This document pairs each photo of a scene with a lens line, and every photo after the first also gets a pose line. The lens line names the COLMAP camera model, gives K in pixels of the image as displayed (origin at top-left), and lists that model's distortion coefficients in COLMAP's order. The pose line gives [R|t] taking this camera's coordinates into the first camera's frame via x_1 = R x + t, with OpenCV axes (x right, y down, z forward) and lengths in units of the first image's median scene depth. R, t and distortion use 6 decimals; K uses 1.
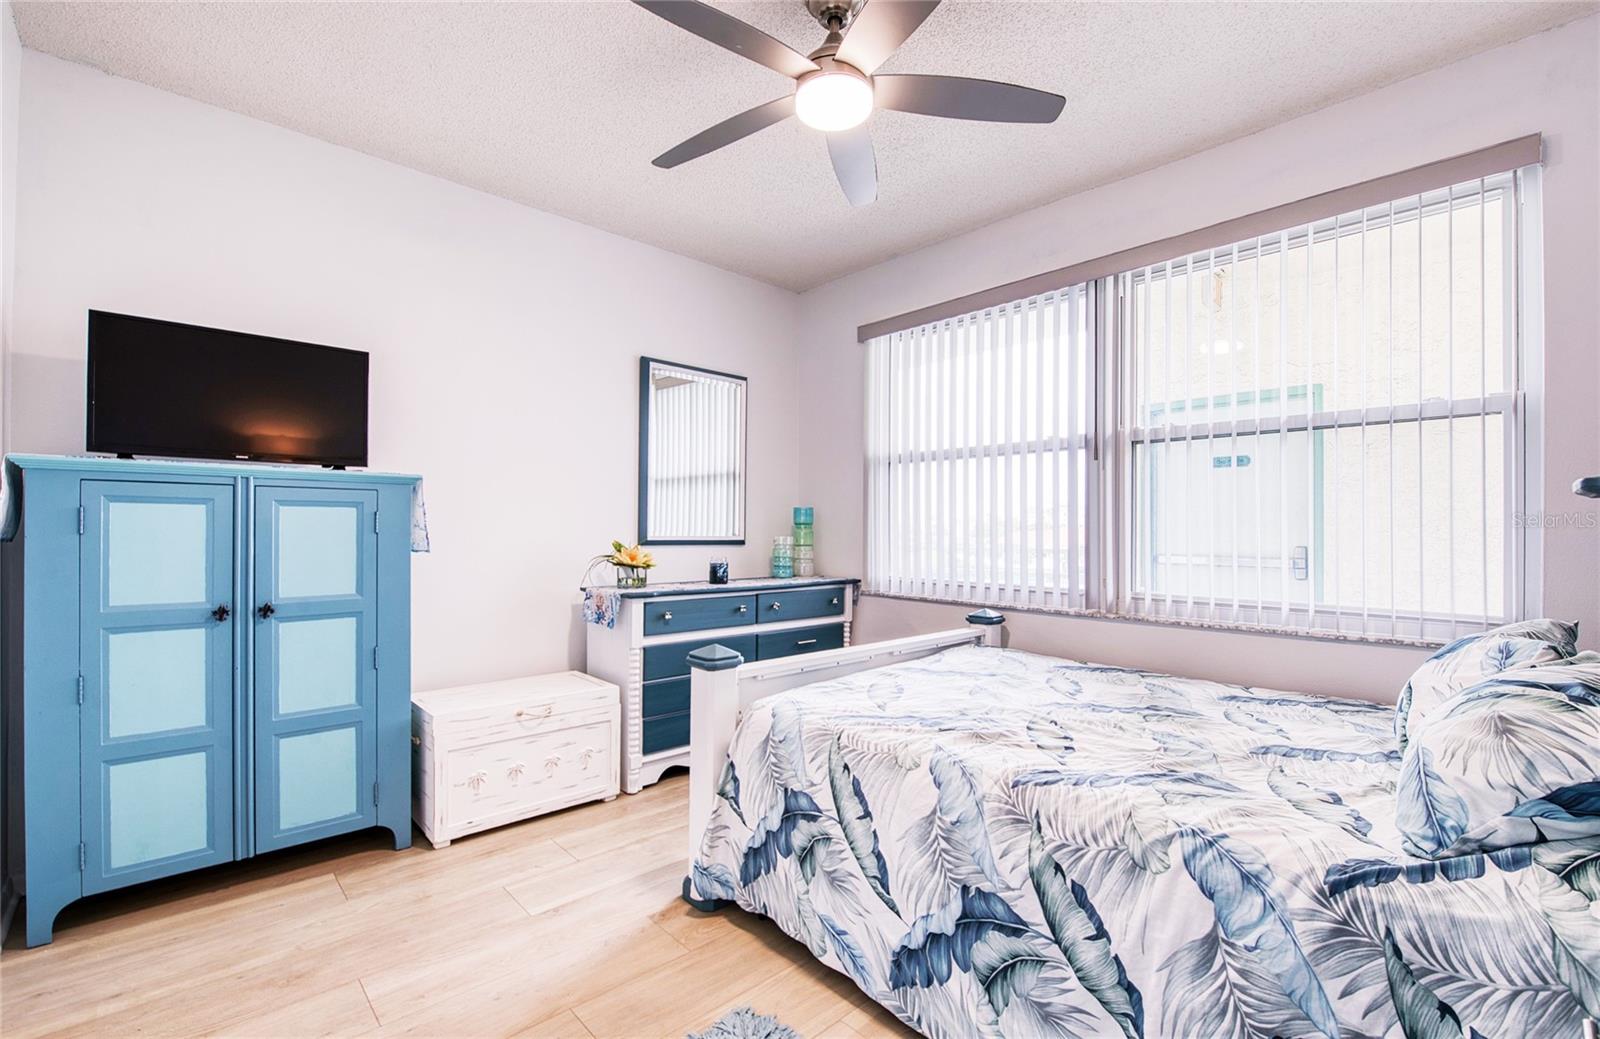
lens RADIAL K [[682.9, 0, 803.2], [0, 682.9, 529.0], [0, 0, 1]] dist [-0.011708, -0.001273]
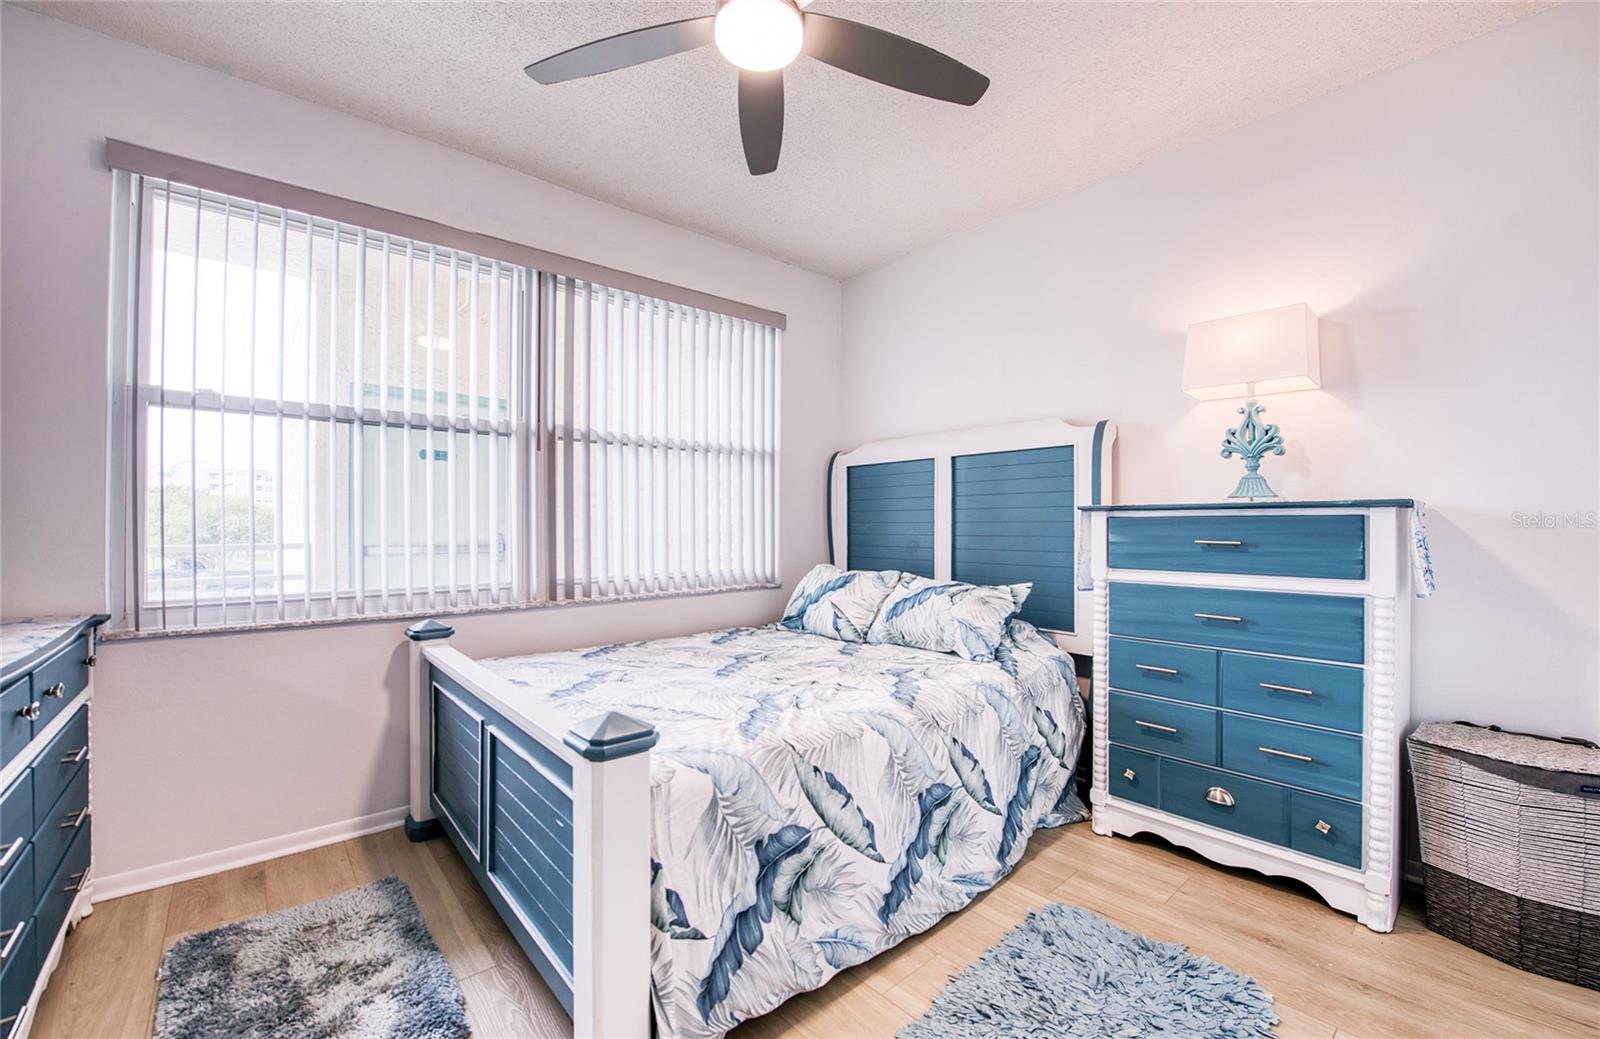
lens RADIAL K [[637.1, 0, 801.7], [0, 637.1, 520.2], [0, 0, 1]] dist [-0.015910, -0.001811]
pose [[0.051456, -0.000583, 0.998675, -0.808659], [-0.002846, 0.999996, 0.000731, -0.001481], [-0.998671, -0.002879, 0.051454, 0.950603]]
